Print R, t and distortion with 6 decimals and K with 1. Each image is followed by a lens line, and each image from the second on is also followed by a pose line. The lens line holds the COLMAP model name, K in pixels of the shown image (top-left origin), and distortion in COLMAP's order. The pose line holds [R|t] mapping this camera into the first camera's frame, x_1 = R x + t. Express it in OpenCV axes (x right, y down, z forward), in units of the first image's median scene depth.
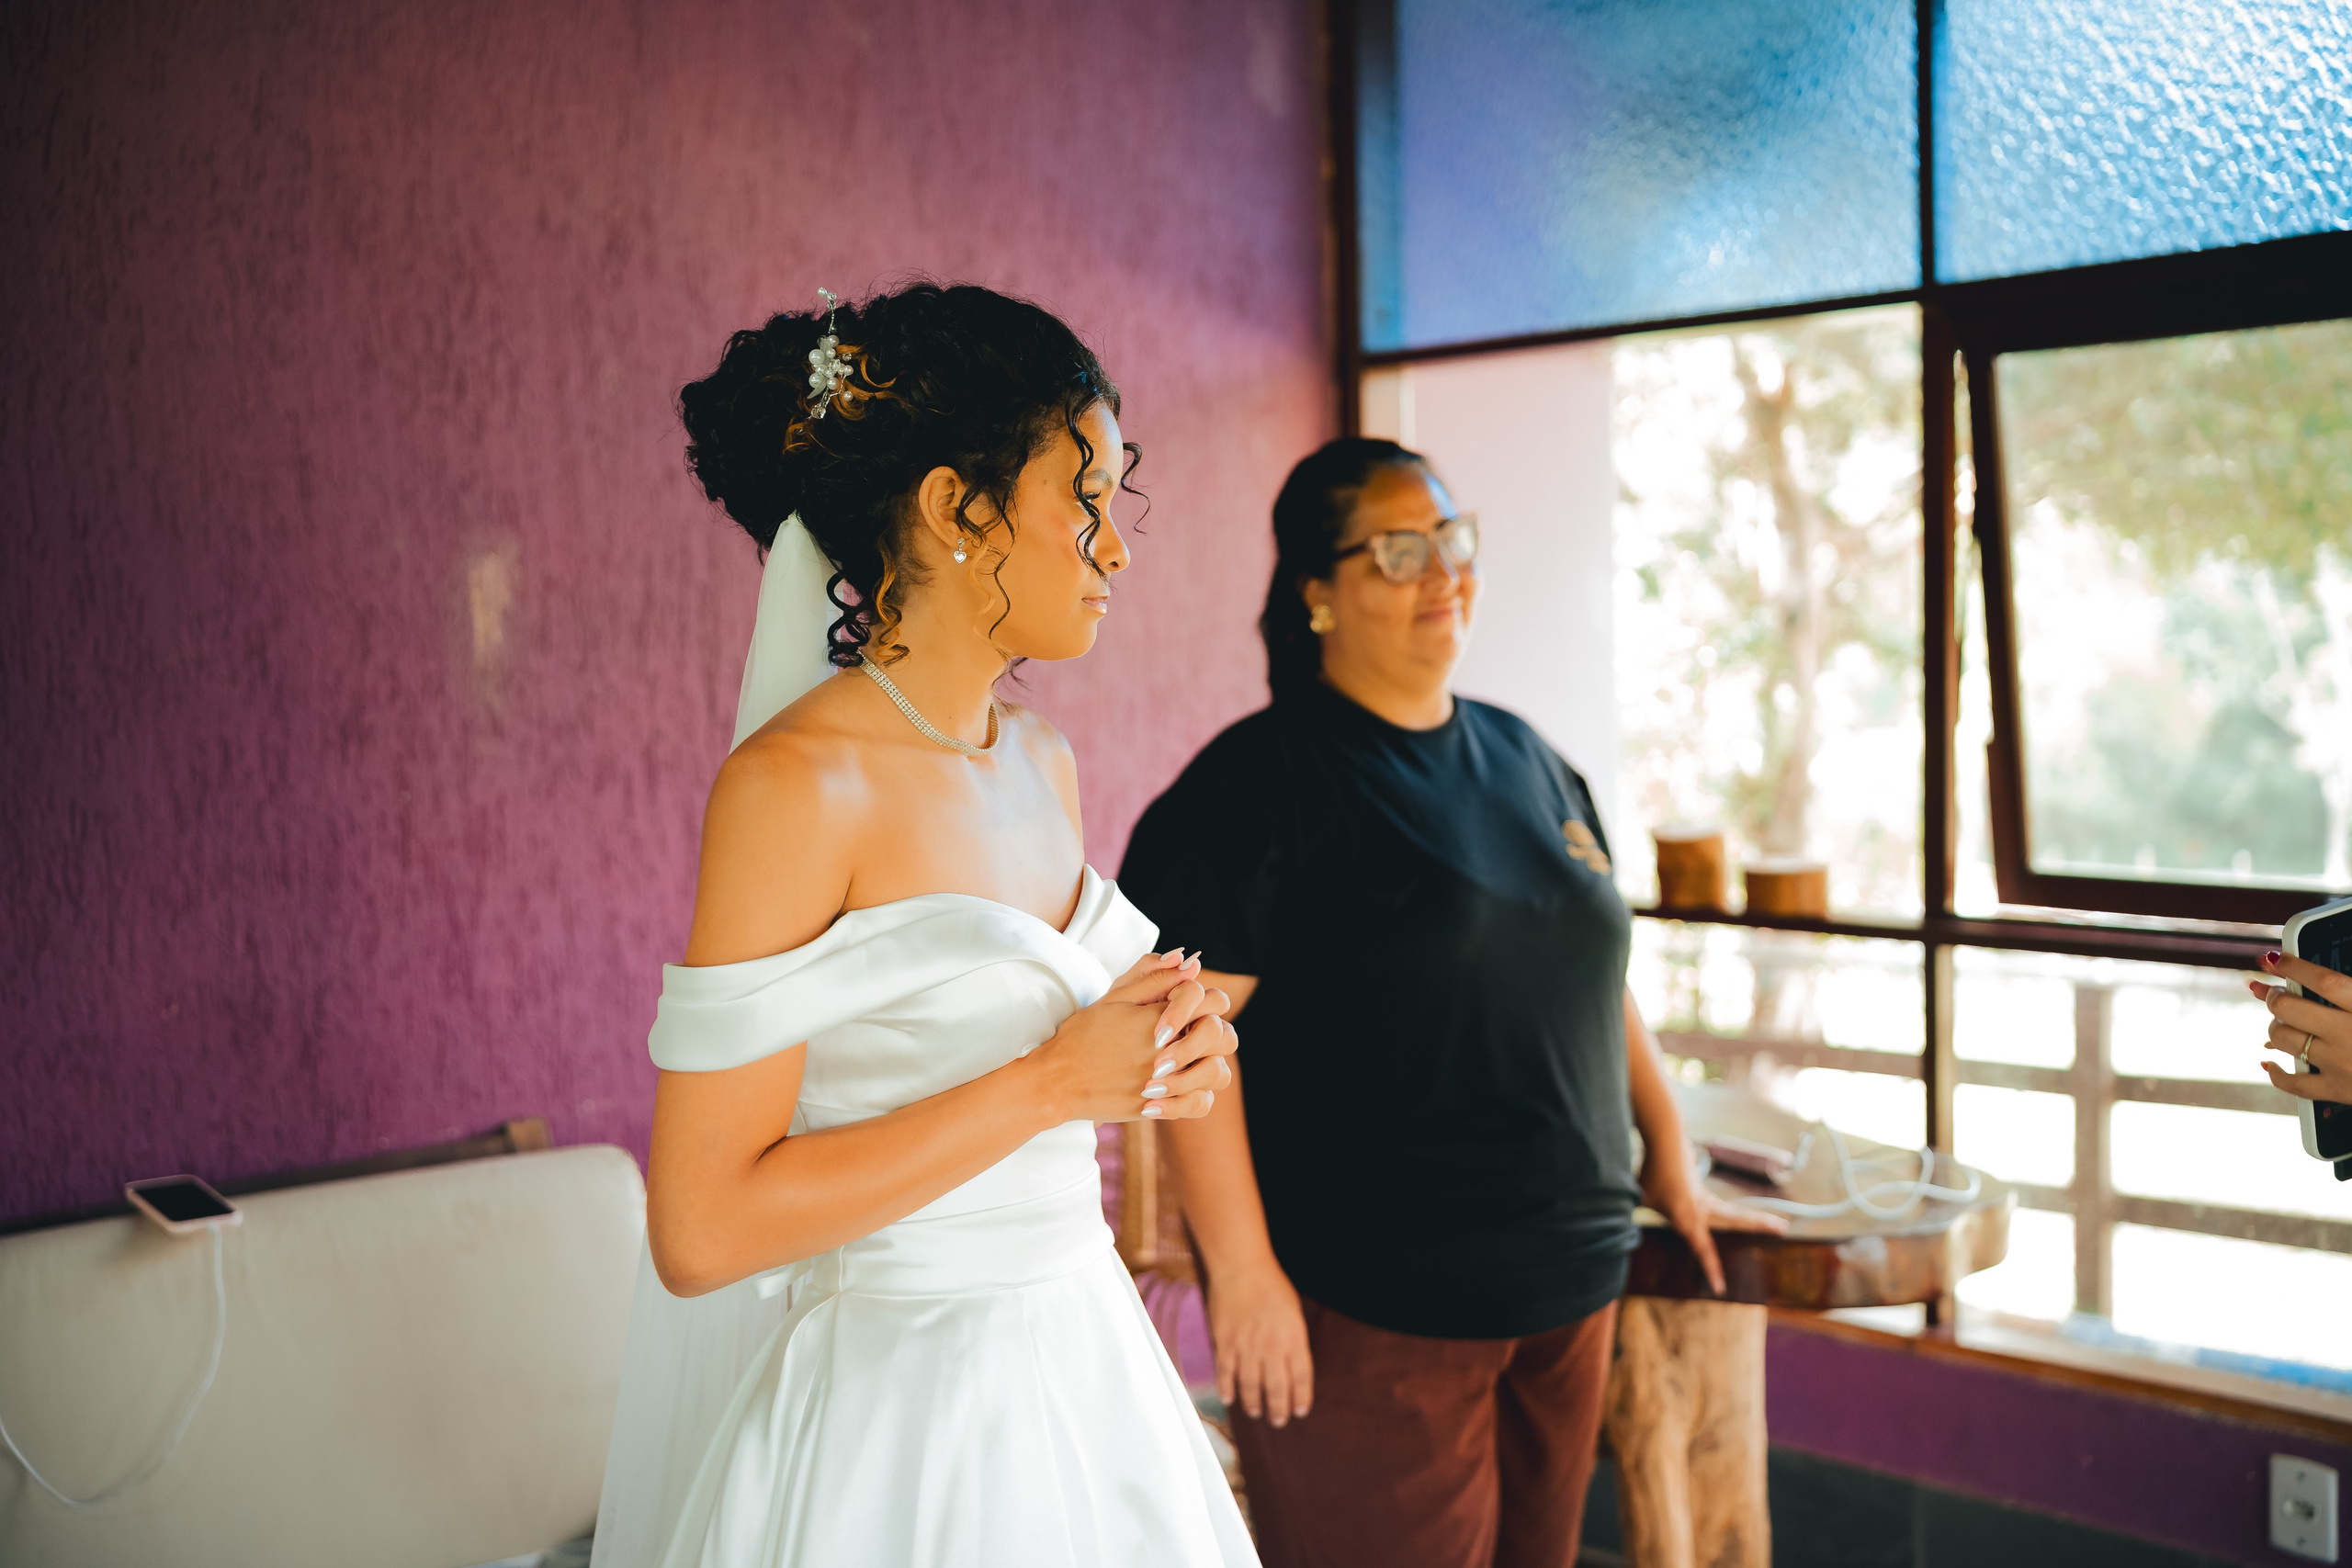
lens RADIAL K [[2375.6, 0, 1222.2], [0, 2375.6, 785.2], [0, 0, 1]] dist [-0.020771, 0.000000]
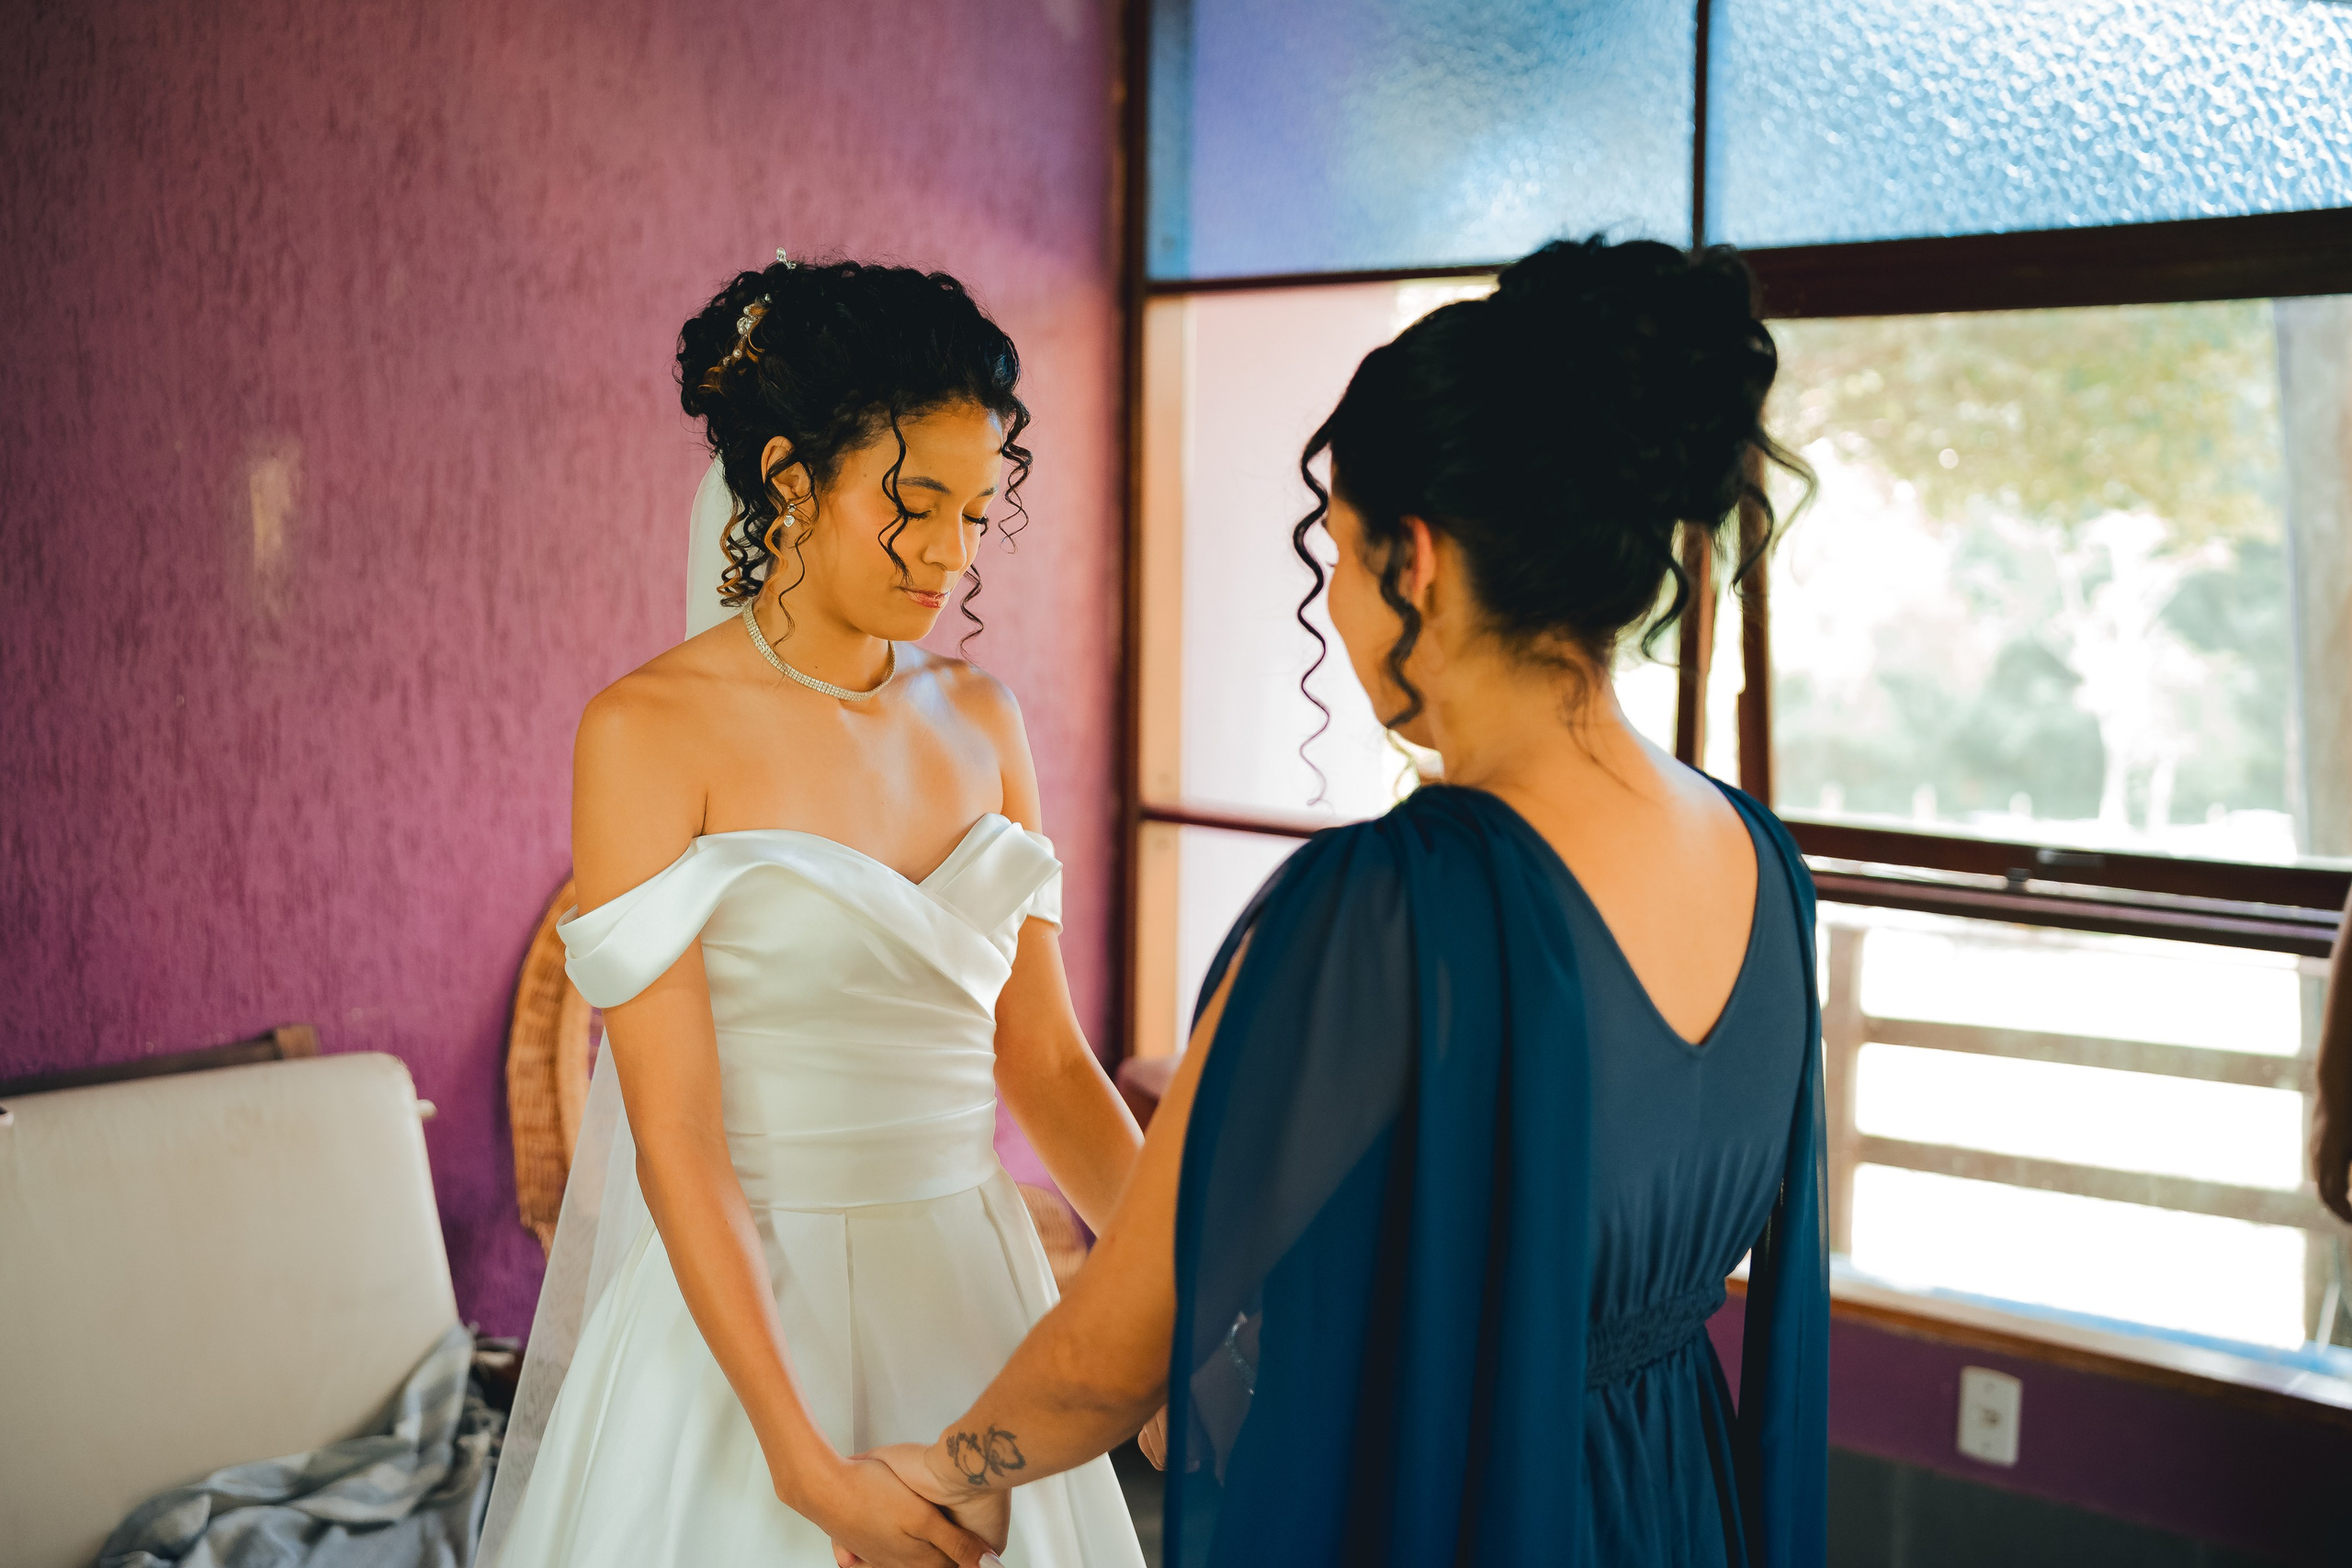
lens RADIAL K [[2527.3, 0, 1267.7], [0, 2527.3, 766.7], [0, 0, 1]] dist [0.021792, 0.000000]
pose [[0.992386, 0.030426, 0.119349, -0.016636], [-0.033682, 0.999111, 0.025359, -0.008757], [-0.118471, -0.029186, 0.992528, -0.101703]]
